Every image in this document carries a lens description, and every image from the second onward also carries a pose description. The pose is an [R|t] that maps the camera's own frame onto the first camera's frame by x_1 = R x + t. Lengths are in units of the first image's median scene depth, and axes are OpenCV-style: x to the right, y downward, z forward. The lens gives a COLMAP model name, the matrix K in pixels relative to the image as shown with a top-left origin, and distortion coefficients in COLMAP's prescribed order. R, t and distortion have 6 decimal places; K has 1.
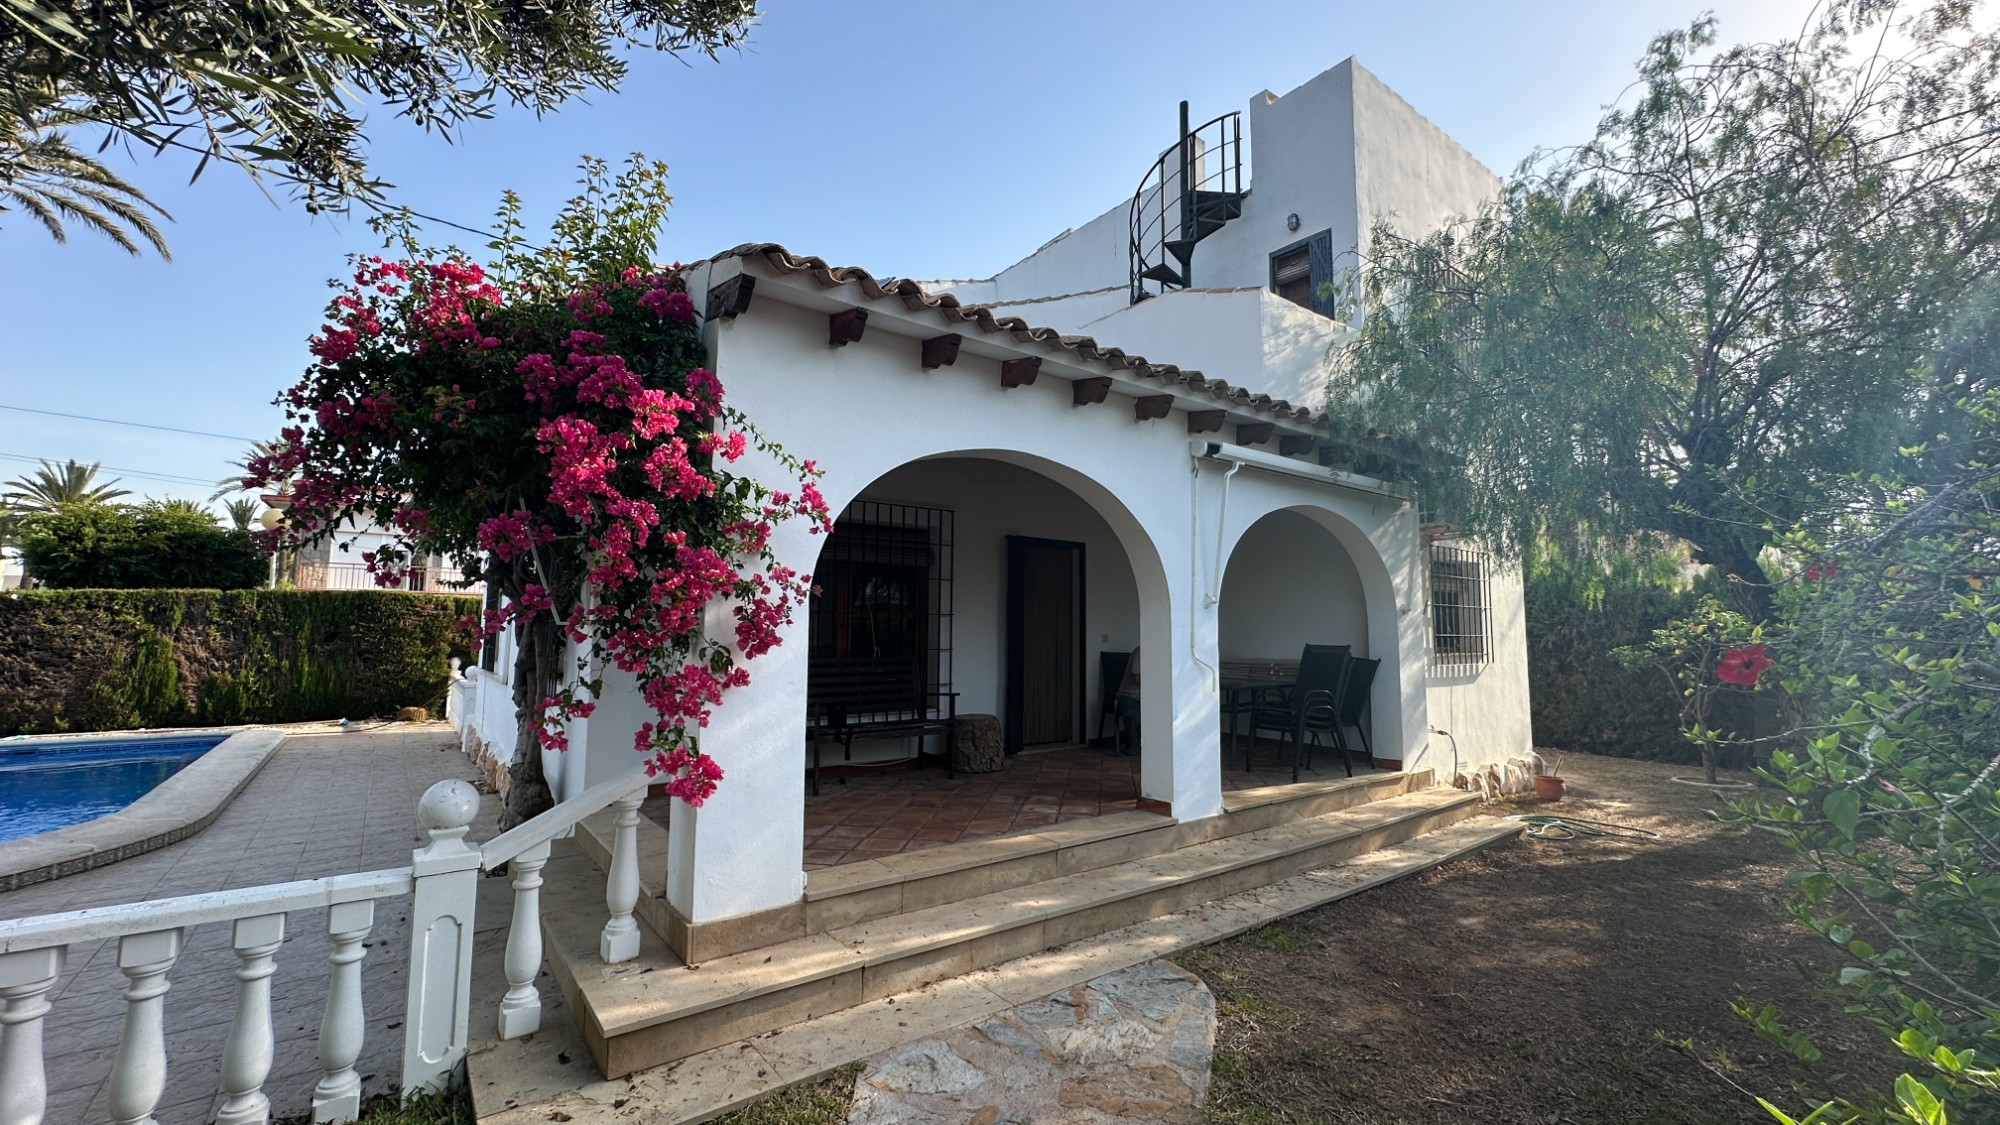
lens RADIAL K [[795.8, 0, 1000.3], [0, 795.8, 558.4], [0, 0, 1]] dist [-0.000381, 0.000519]
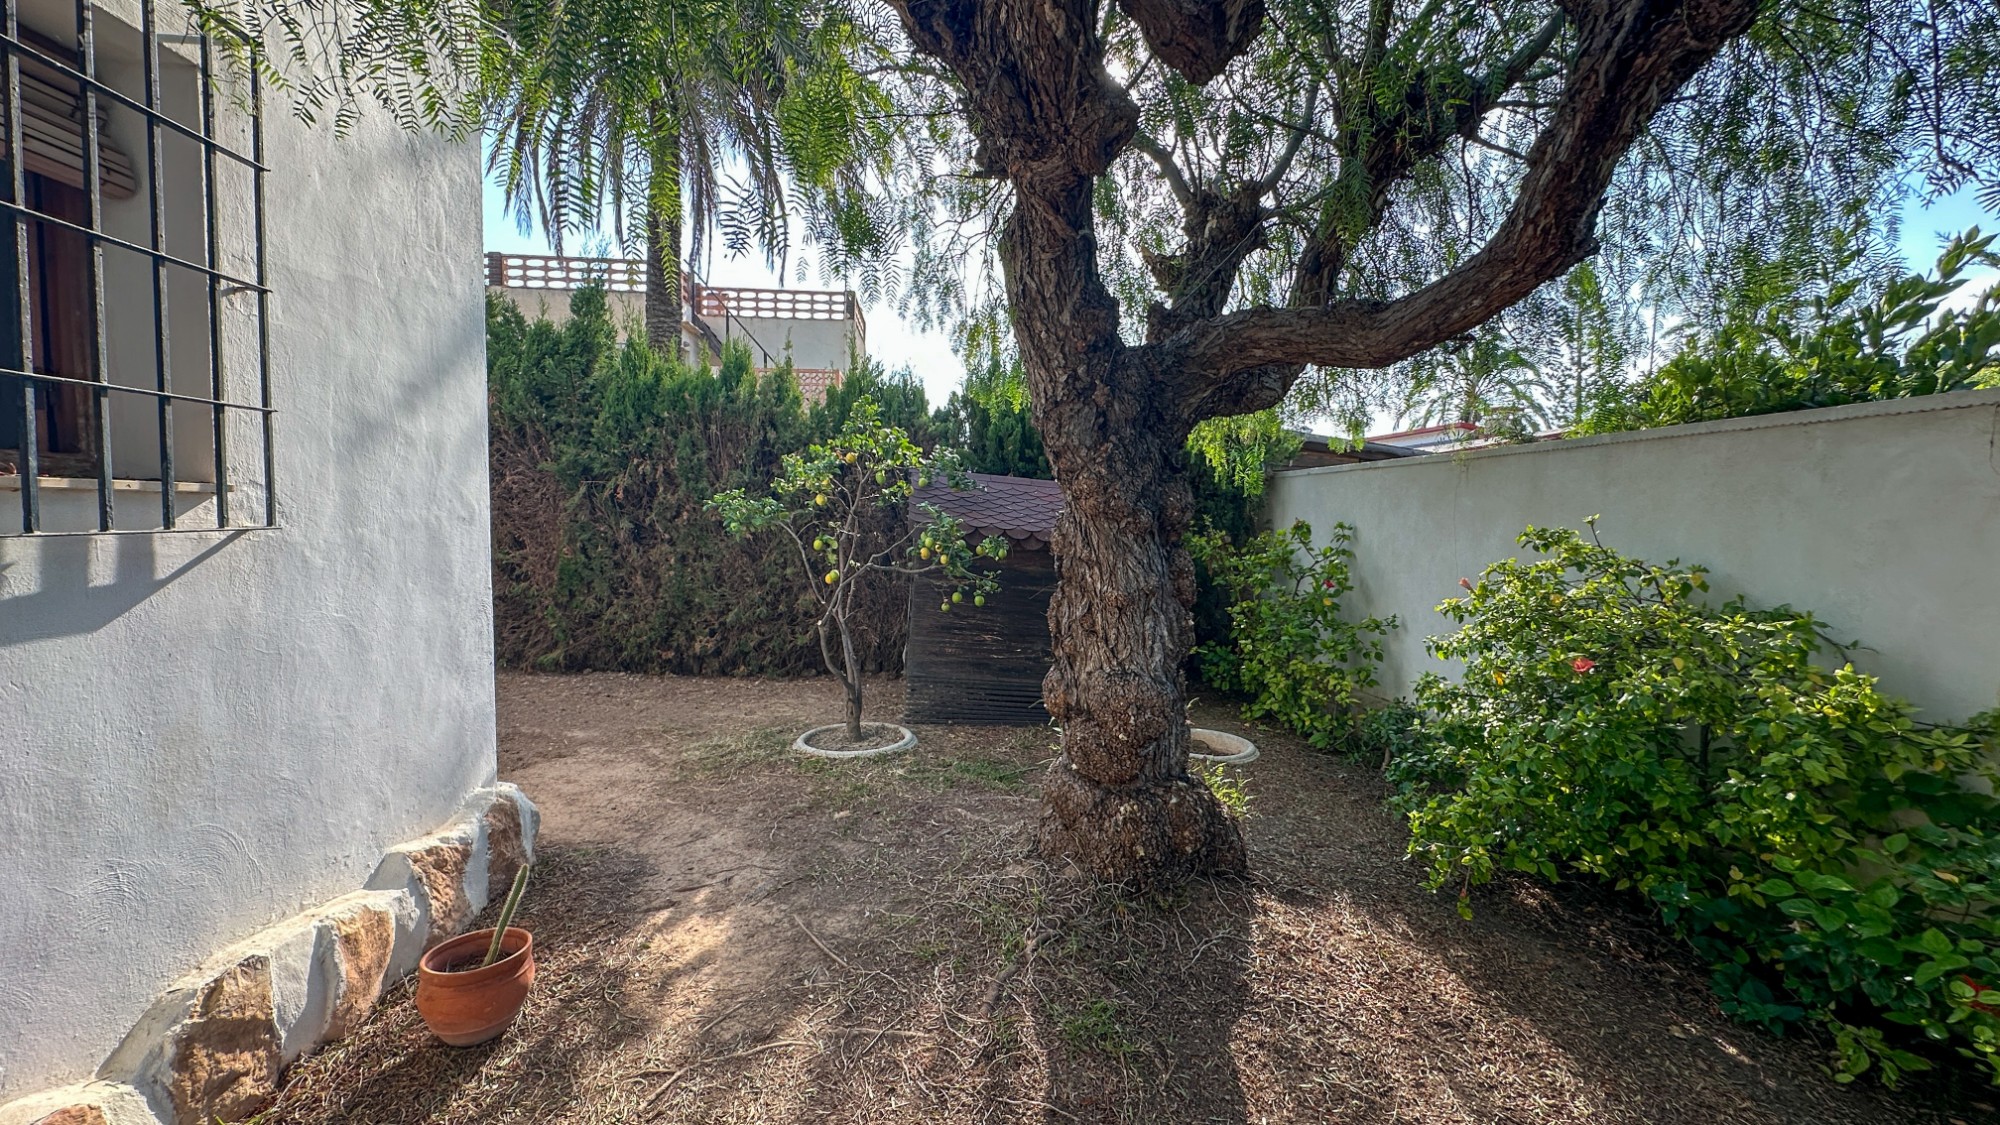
lens RADIAL K [[795.8, 0, 1000.3], [0, 795.8, 558.4], [0, 0, 1]] dist [-0.000381, 0.000519]
pose [[0.544926, -0.046136, 0.837214, 0.361100], [-0.091869, 0.989189, 0.114307, 0.064487], [-0.833436, -0.139203, 0.534797, 0.466981]]
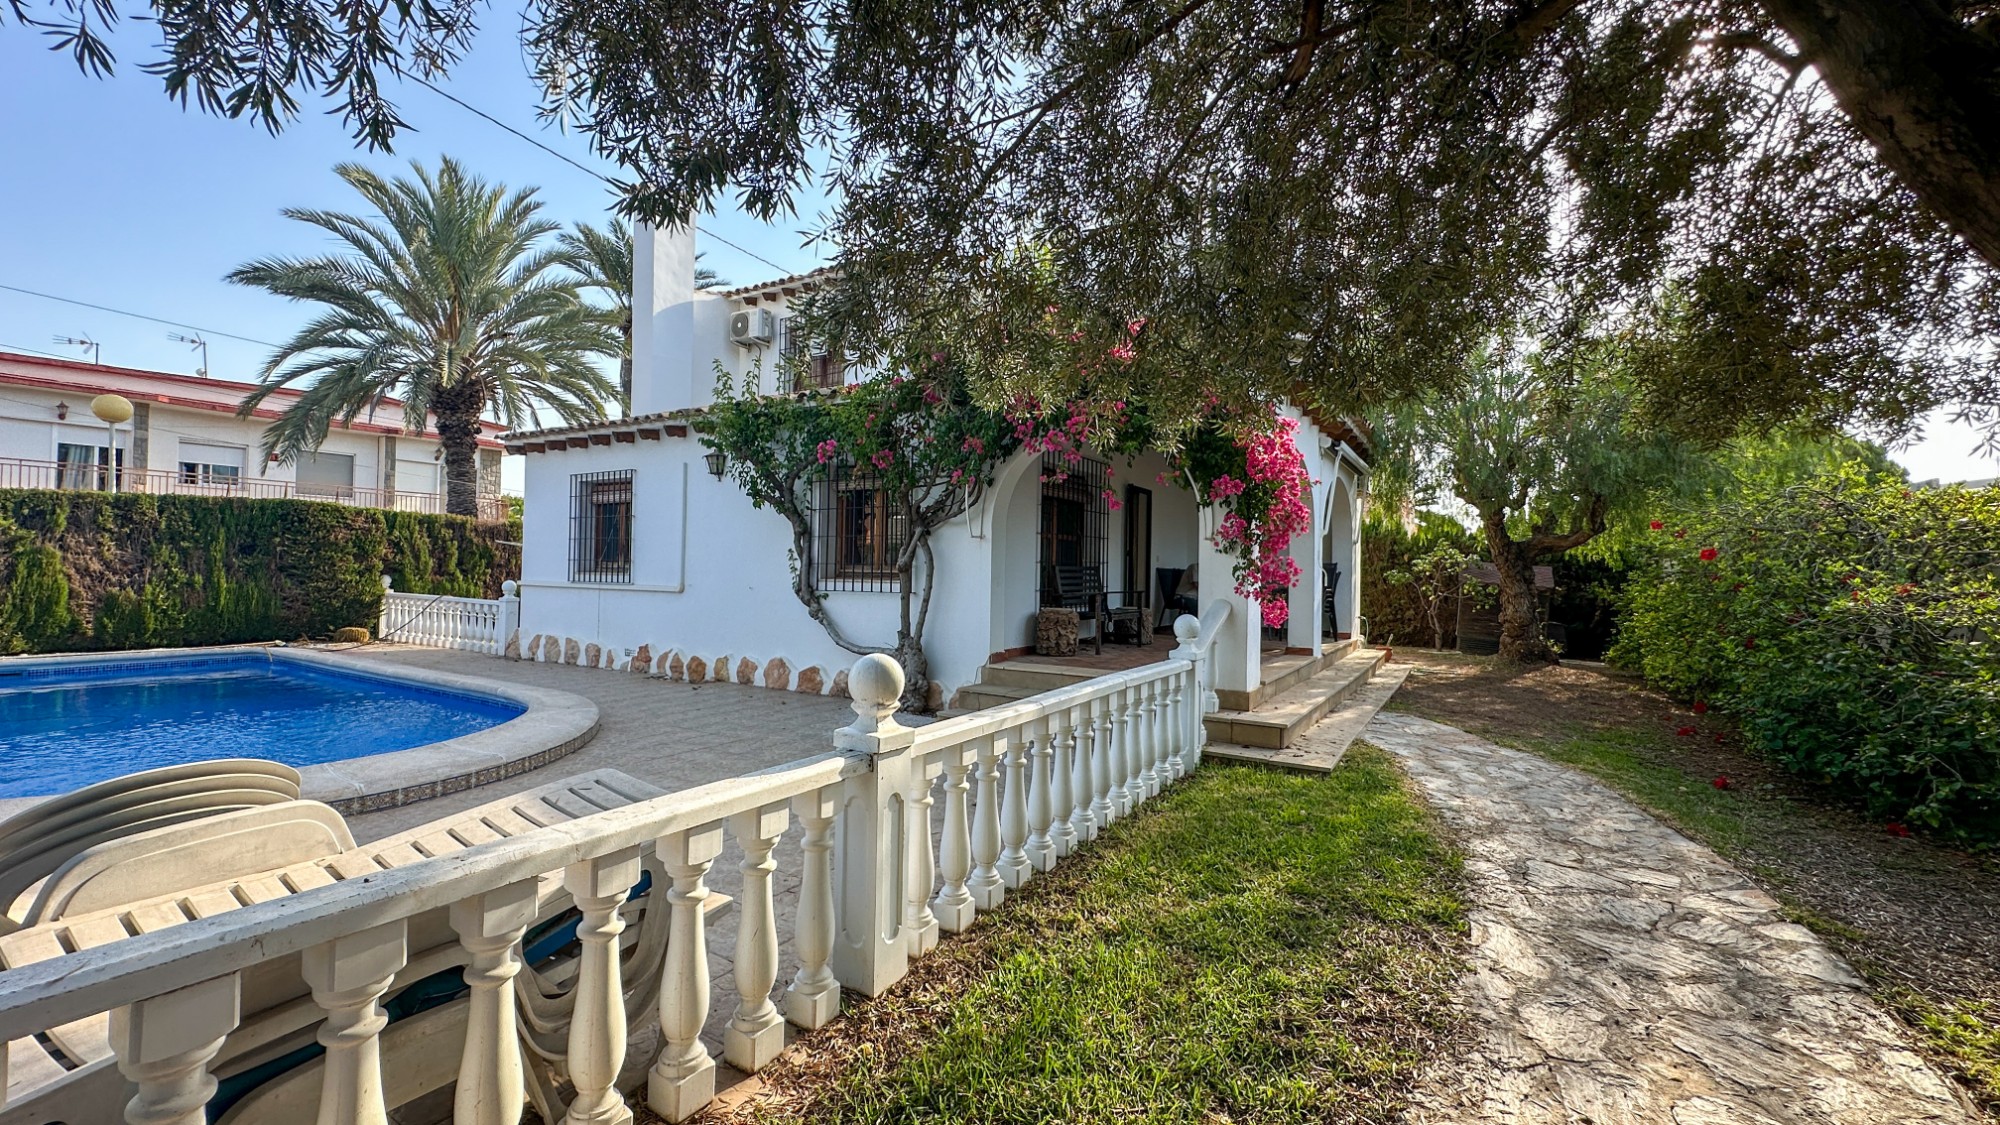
lens RADIAL K [[795.8, 0, 1000.3], [0, 795.8, 558.4], [0, 0, 1]] dist [-0.000381, 0.000519]
pose [[0.930324, 0.014759, 0.366440, -0.416009], [-0.045054, 0.996221, 0.074259, 0.004808], [-0.363959, -0.085594, 0.927474, -0.139074]]
